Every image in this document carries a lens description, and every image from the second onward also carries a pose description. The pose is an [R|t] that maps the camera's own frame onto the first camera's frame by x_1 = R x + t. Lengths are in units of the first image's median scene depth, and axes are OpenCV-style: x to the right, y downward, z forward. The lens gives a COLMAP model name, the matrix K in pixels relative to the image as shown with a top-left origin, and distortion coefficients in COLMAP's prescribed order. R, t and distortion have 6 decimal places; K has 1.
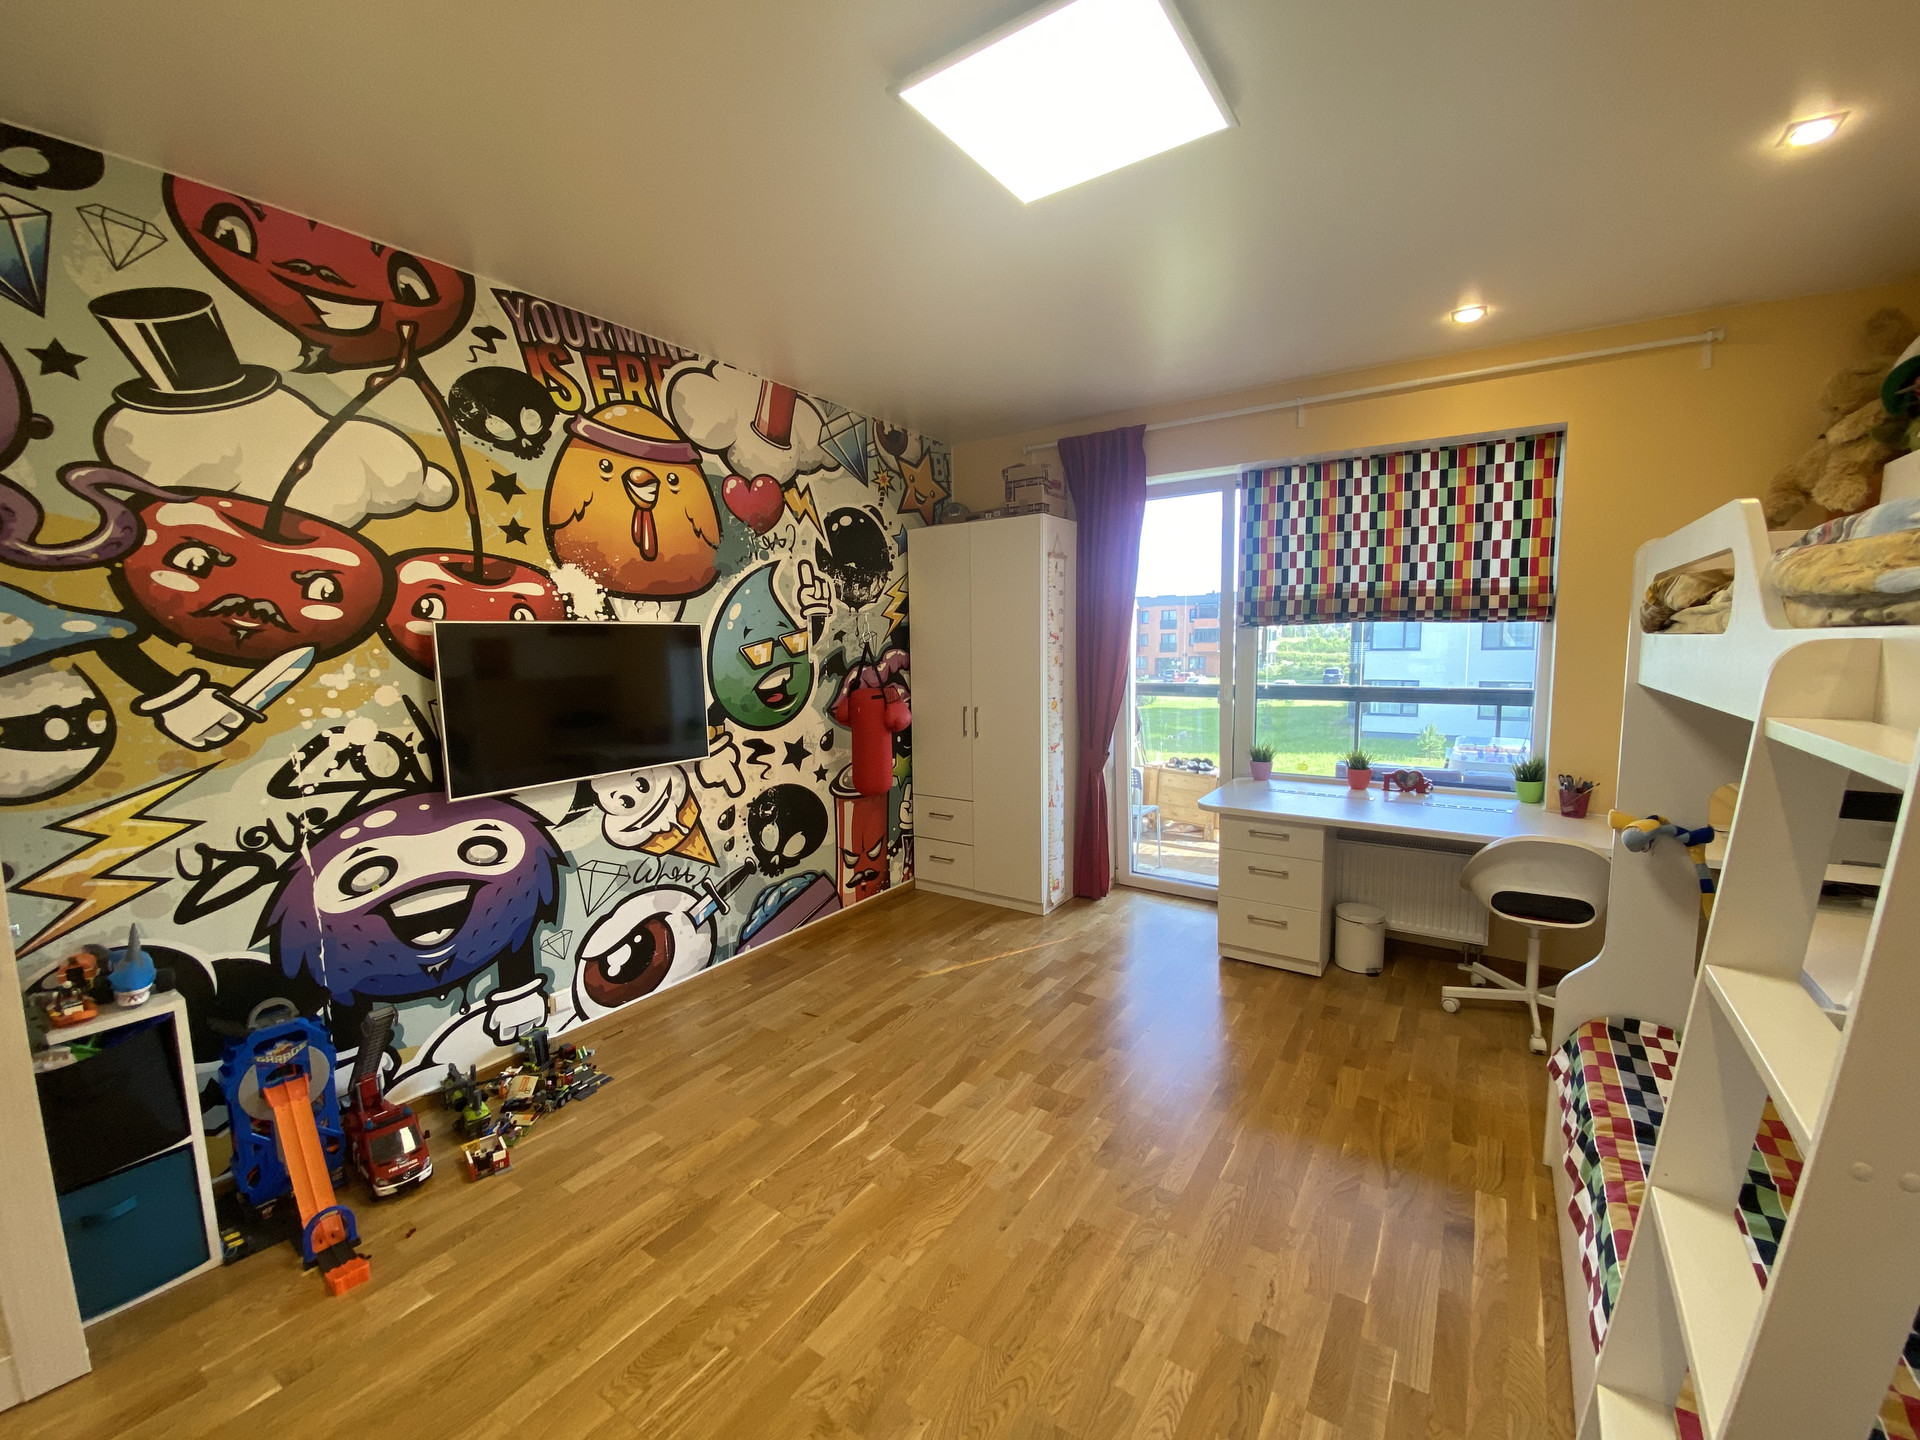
lens RADIAL K [[787.6, 0, 960.0], [0, 787.6, 720.0], [0, 0, 1]] dist [0.053451, -0.026642]
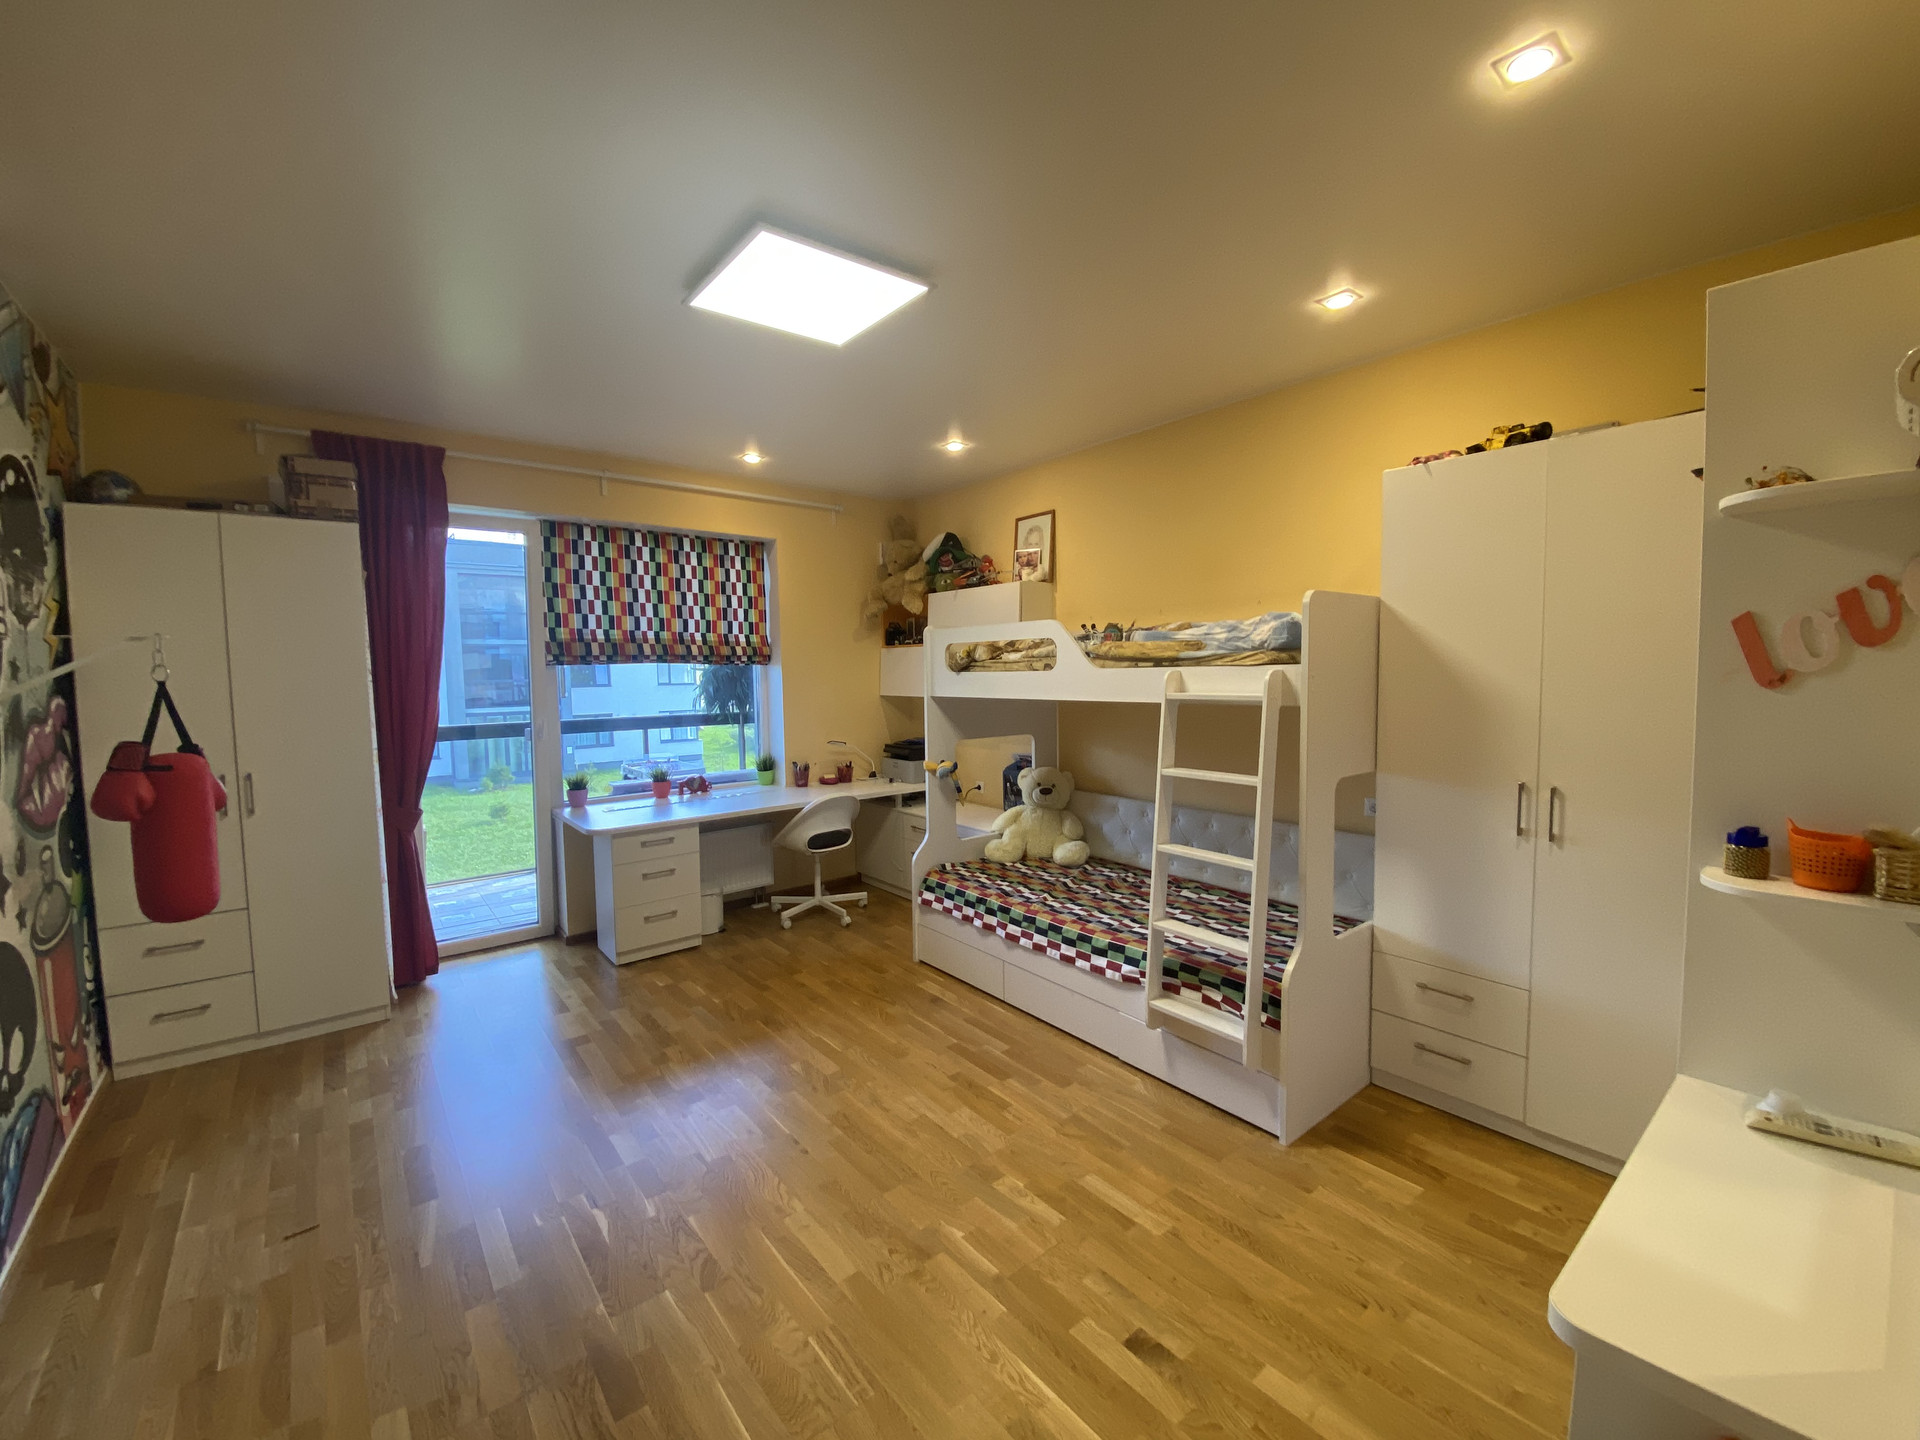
lens RADIAL K [[787.6, 0, 960.0], [0, 787.6, 720.0], [0, 0, 1]] dist [0.053451, -0.026642]
pose [[0.301589, -0.055768, 0.951806, -0.519732], [0.110007, 0.993656, 0.023363, -0.011139], [-0.947070, 0.097659, 0.305811, 0.178457]]
